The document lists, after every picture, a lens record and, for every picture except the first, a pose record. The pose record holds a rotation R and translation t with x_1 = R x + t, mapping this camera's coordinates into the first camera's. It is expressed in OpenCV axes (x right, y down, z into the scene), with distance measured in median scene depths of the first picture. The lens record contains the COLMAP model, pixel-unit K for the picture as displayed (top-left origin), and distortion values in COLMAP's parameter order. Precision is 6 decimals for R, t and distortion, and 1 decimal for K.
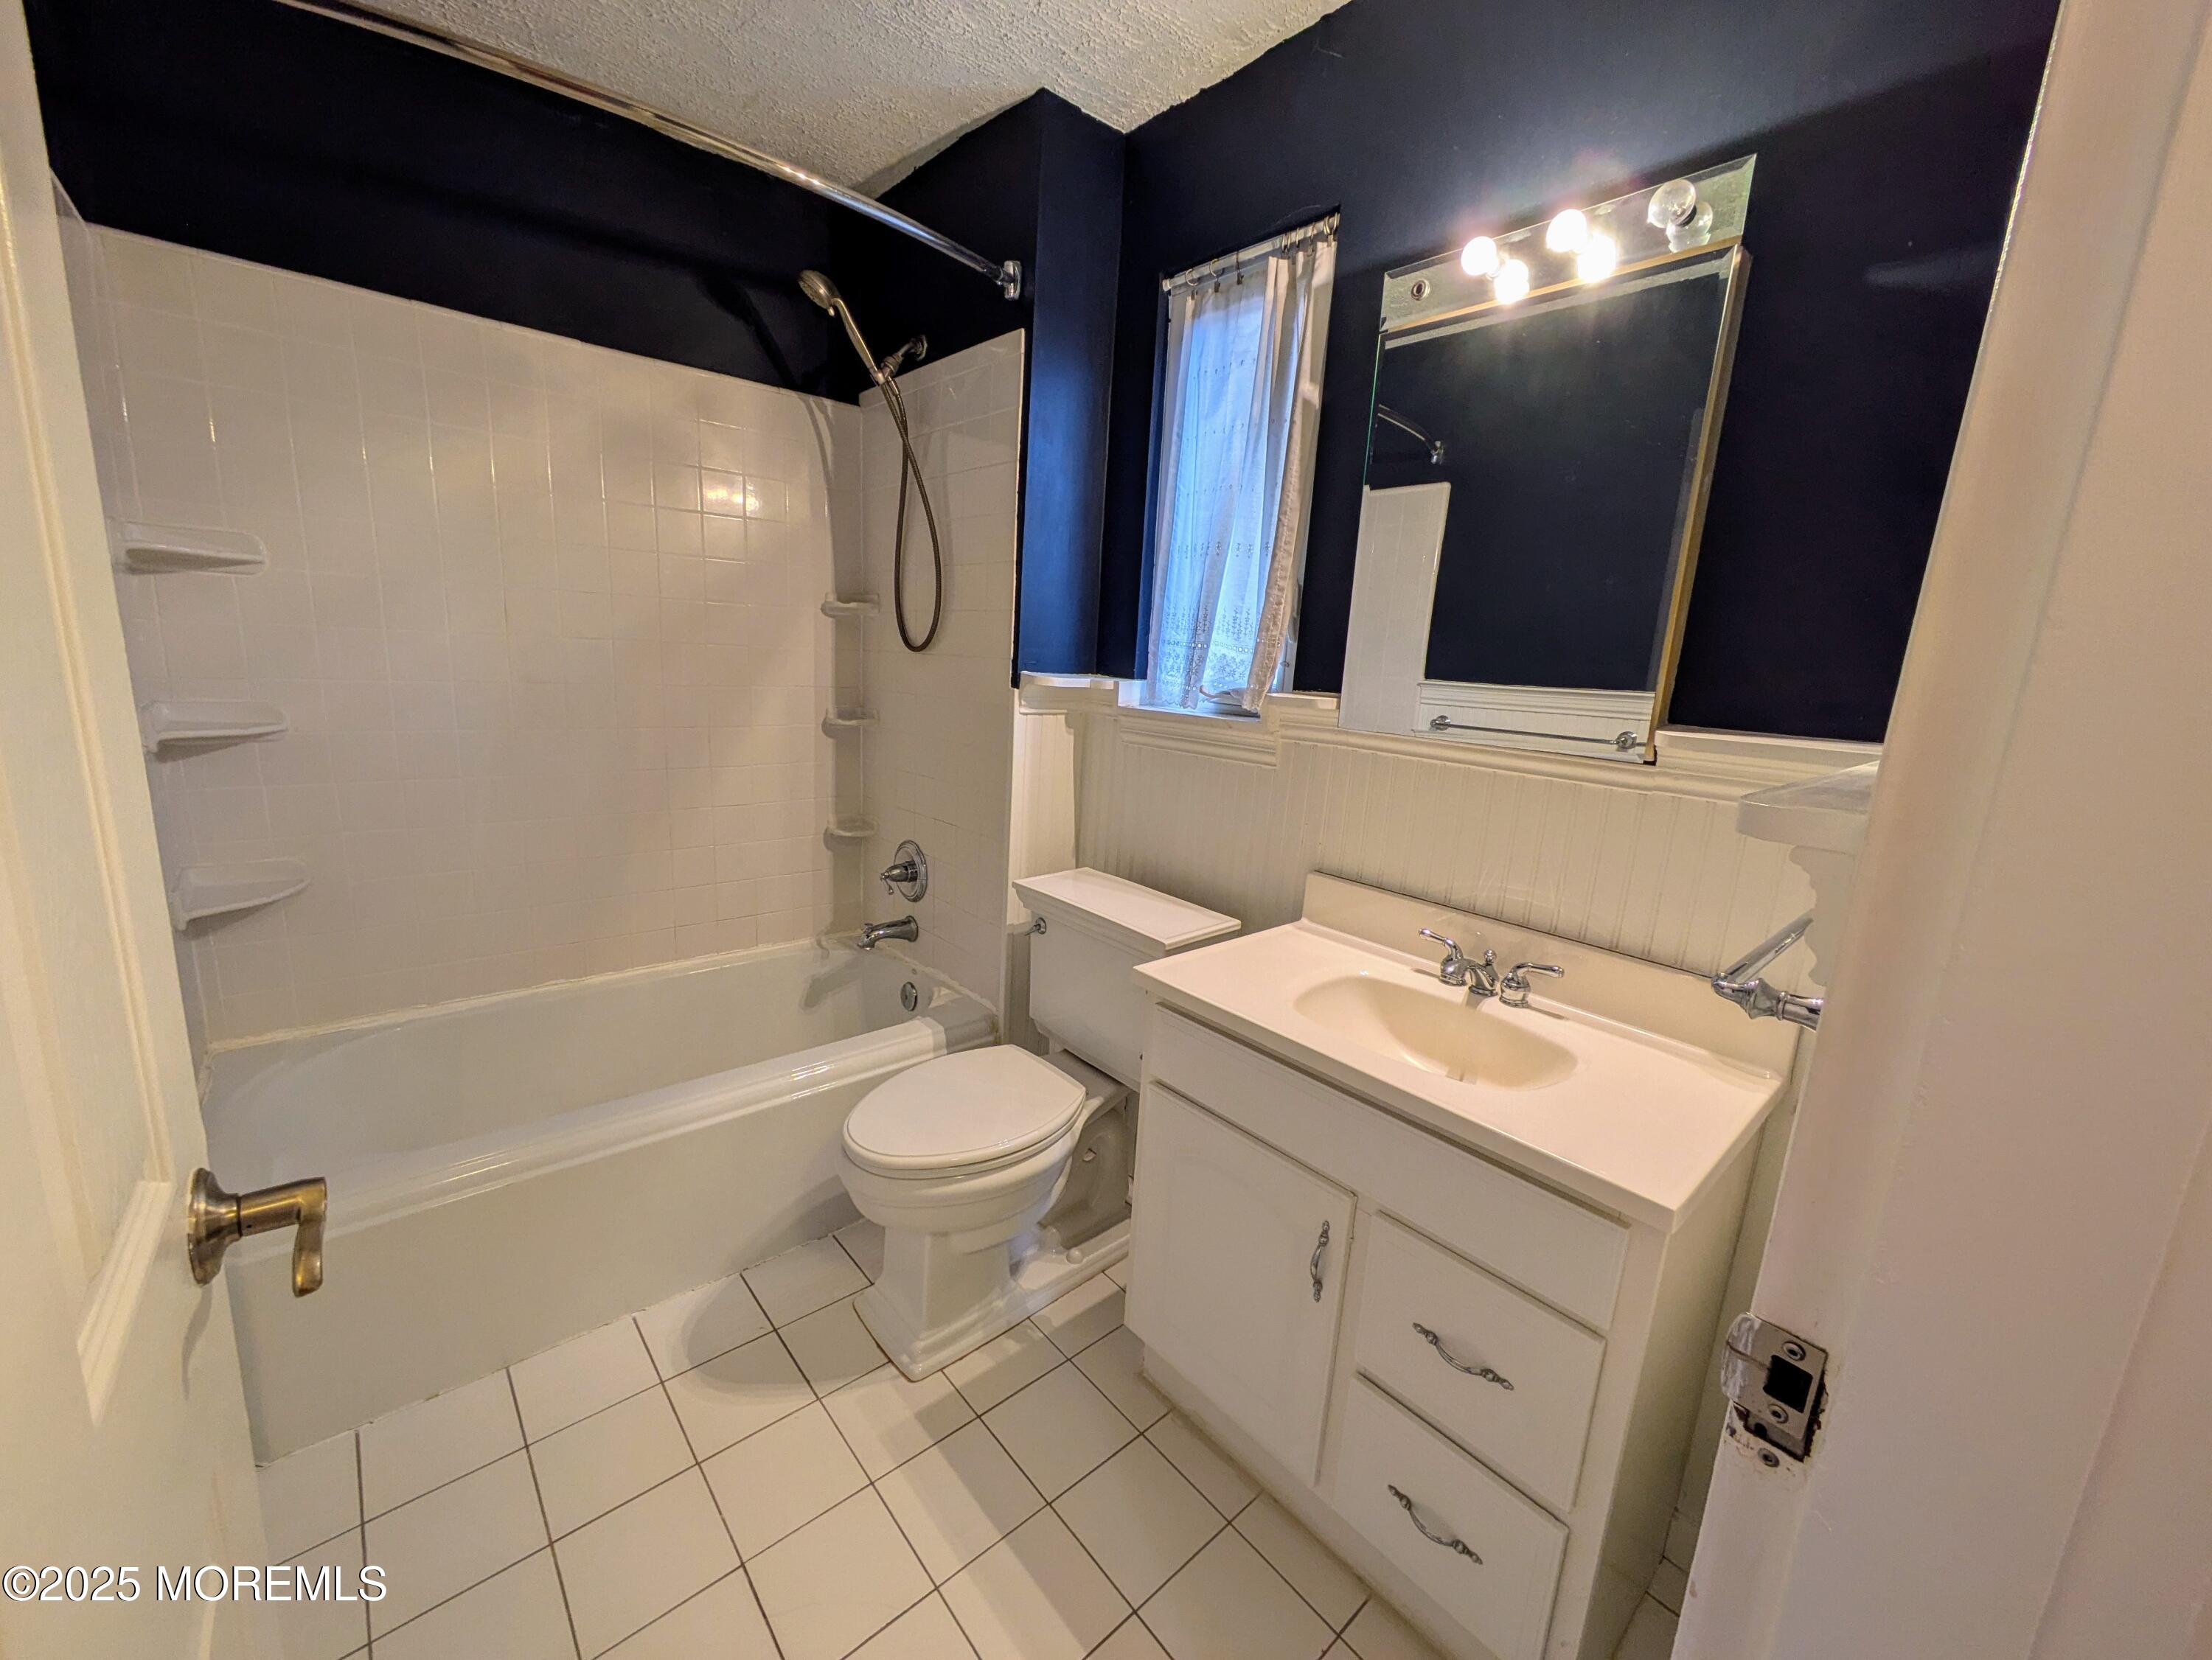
lens RADIAL K [[870.1, 0, 1106.0], [0, 870.1, 830.0], [0, 0, 1]] dist [-0.001538, -0.000044]
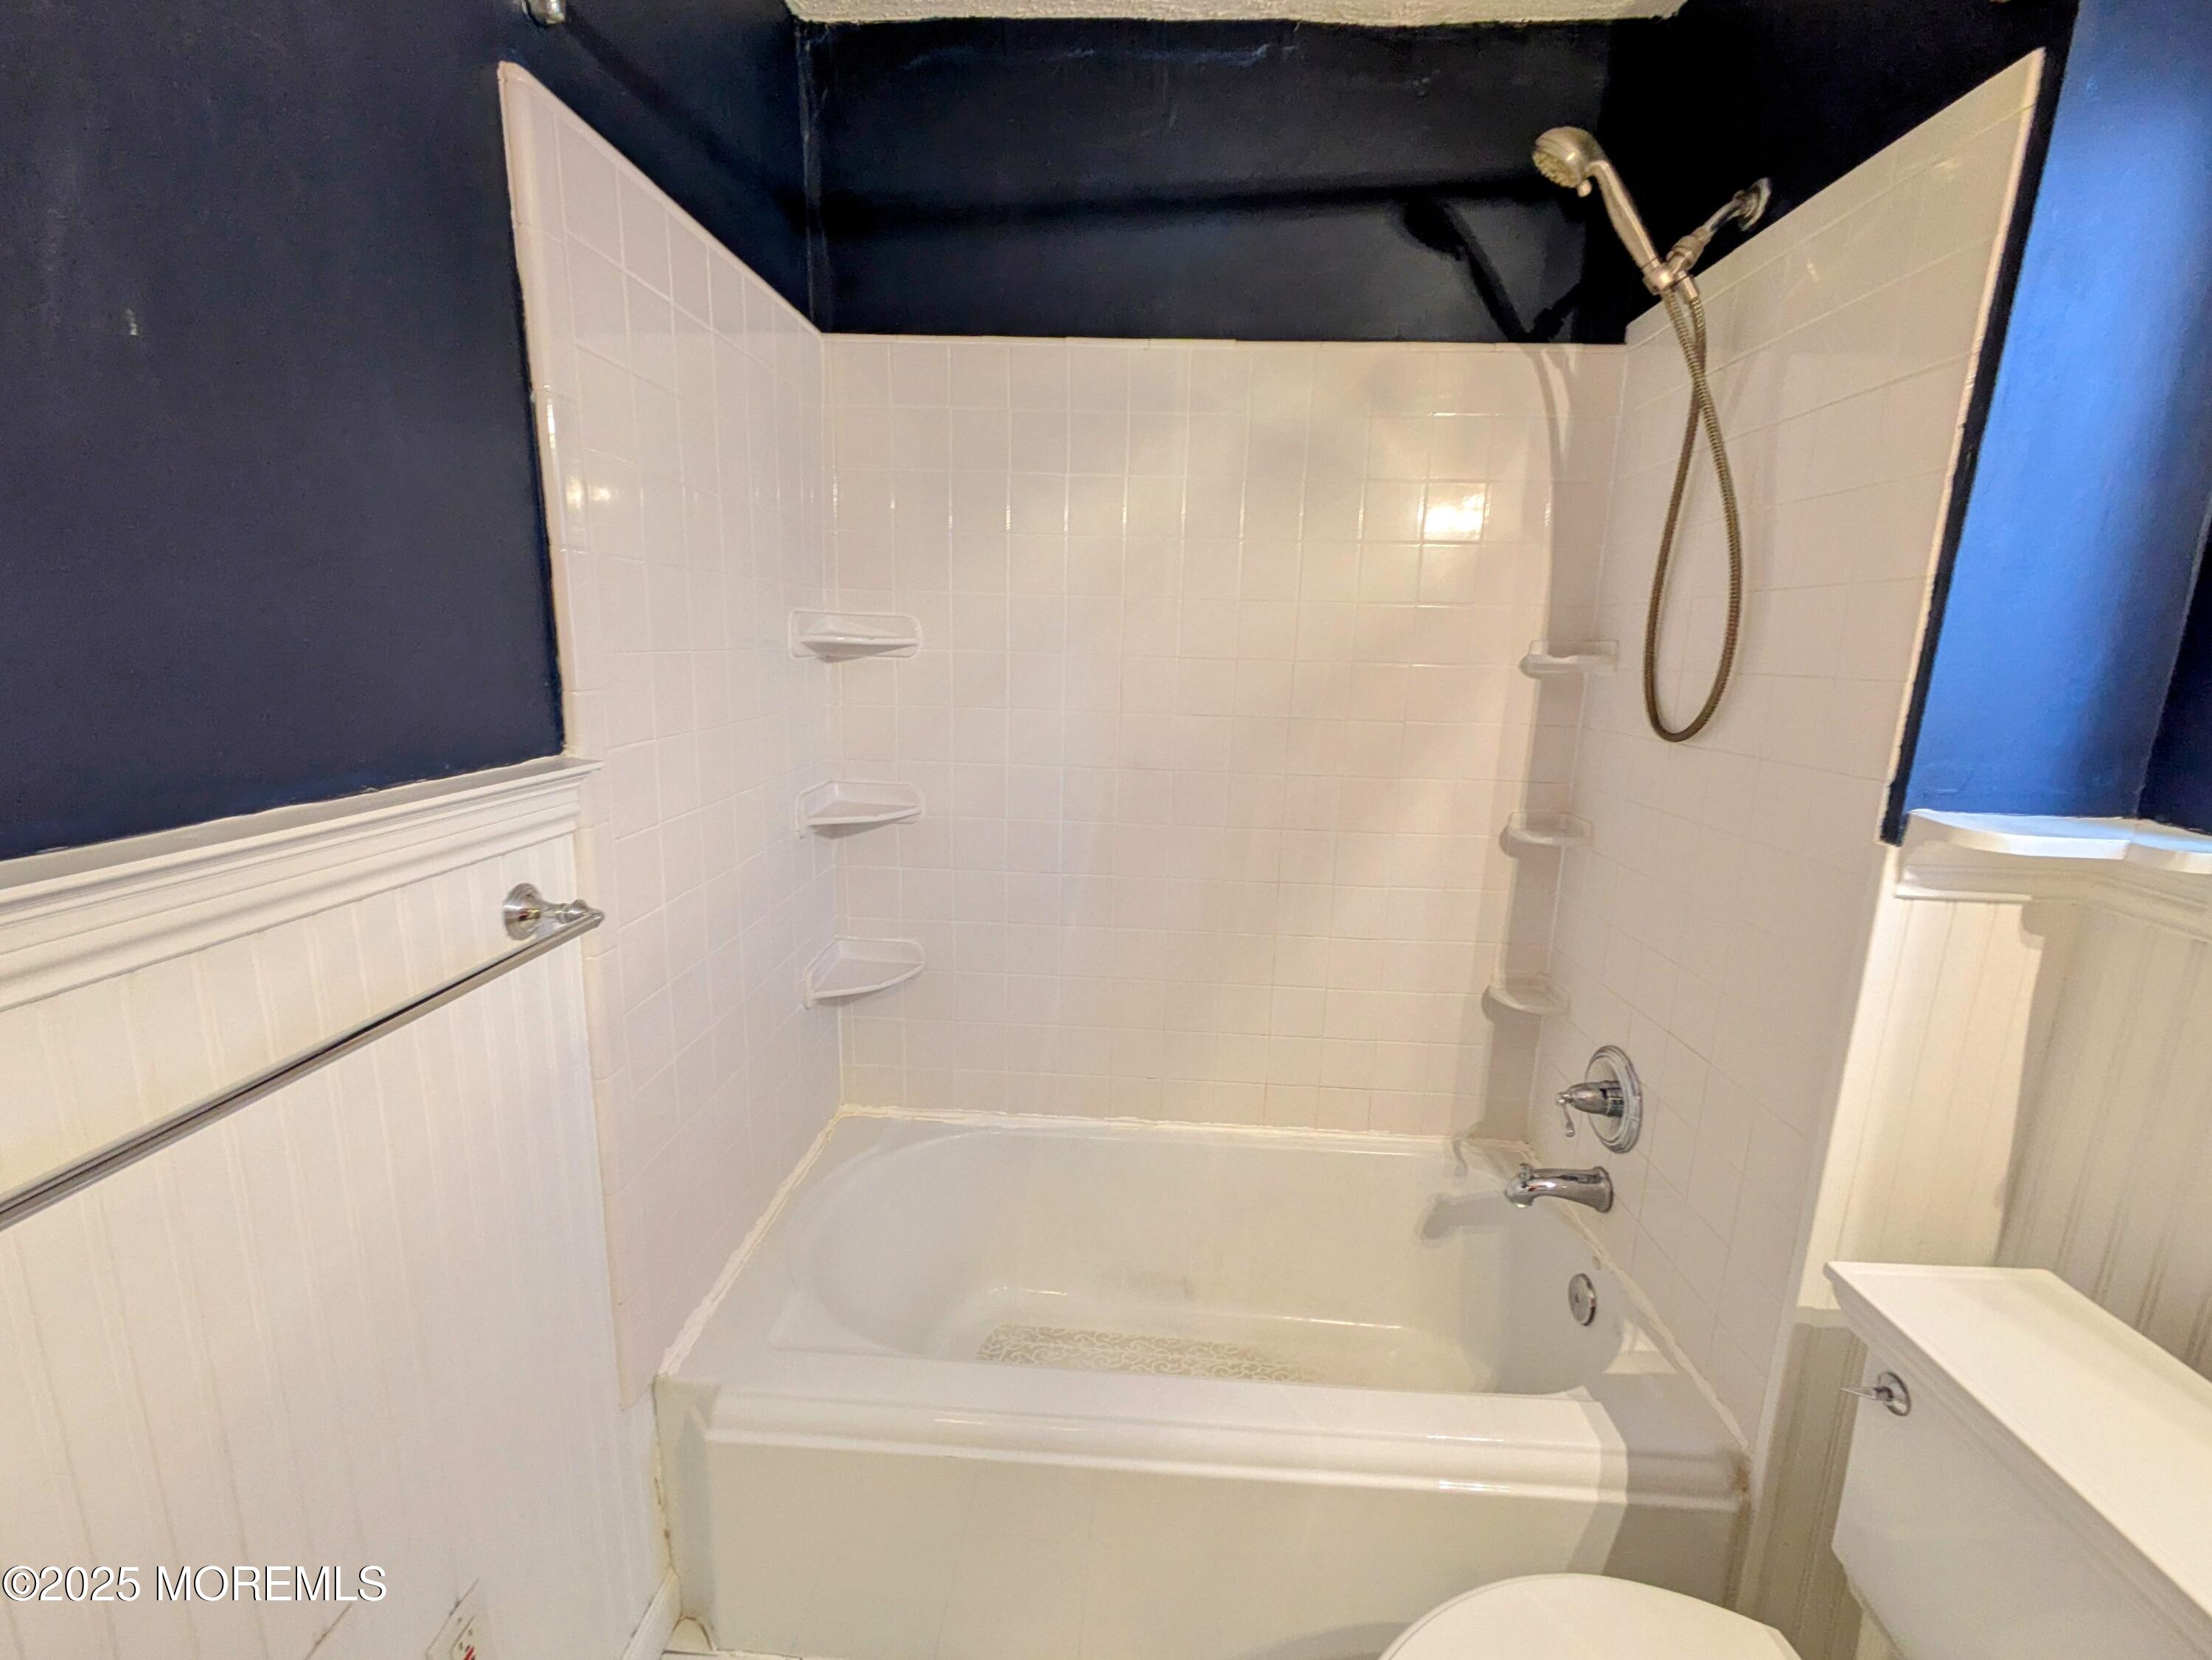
lens RADIAL K [[935.8, 0, 1106.0], [0, 935.8, 830.0], [0, 0, 1]] dist [-0.006581, 0.006644]
pose [[0.714765, 0.104633, -0.691493, -0.052239], [-0.129426, 0.991456, 0.016240, -0.110248], [0.687284, 0.077889, 0.722201, 0.304627]]
